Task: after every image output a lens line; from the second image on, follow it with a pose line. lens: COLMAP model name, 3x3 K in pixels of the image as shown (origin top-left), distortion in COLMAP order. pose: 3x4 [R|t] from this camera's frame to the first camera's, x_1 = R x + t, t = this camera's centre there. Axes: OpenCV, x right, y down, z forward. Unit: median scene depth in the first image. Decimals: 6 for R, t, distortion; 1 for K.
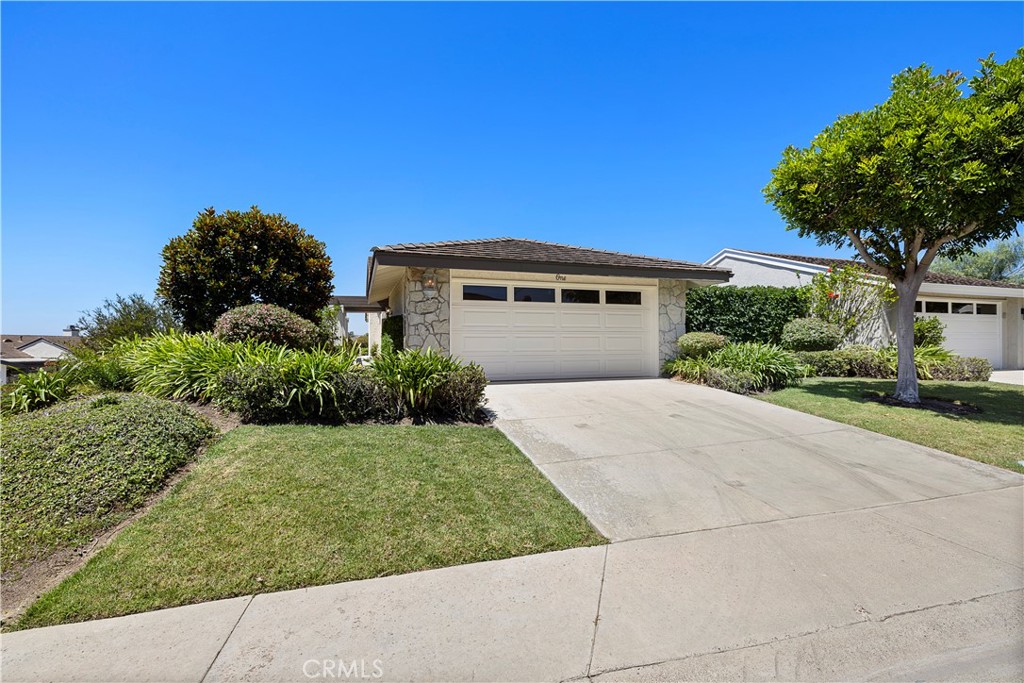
lens RADIAL K [[454.3, 0, 512.0], [0, 454.3, 341.5], [0, 0, 1]] dist [-0.014018, 0.001017]
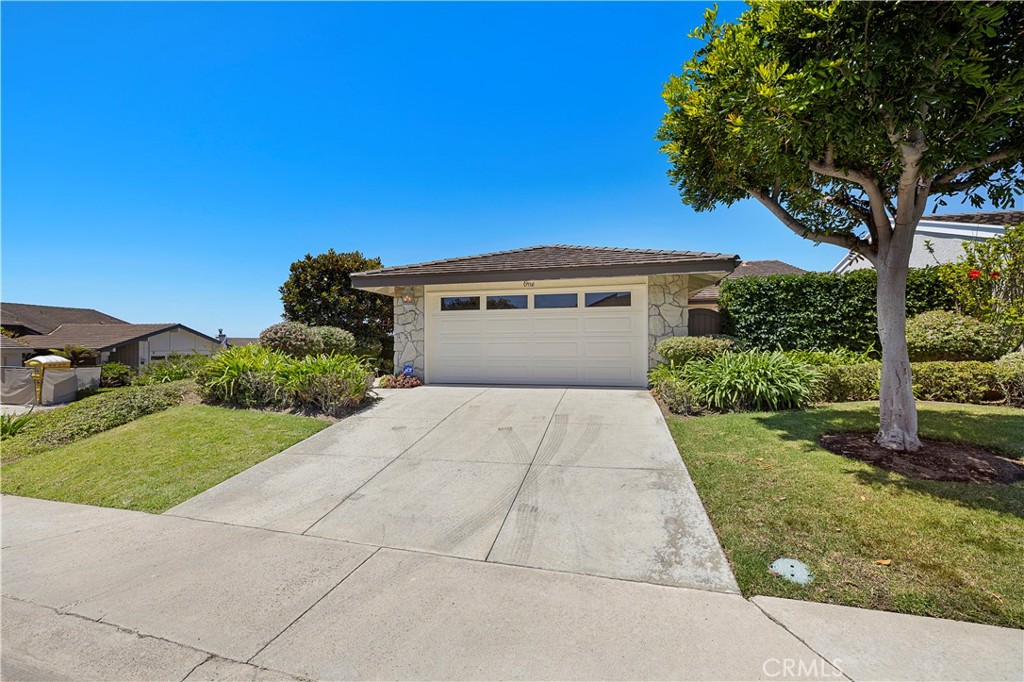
lens RADIAL K [[437.8, 0, 506.8], [0, 437.8, 309.9], [0, 0, 1]] dist [-0.004356, -0.000518]
pose [[0.849660, -0.047329, -0.525202, 0.569600], [0.002694, 0.996341, -0.085429, -0.000776], [0.527324, 0.071171, 0.846679, 0.157157]]
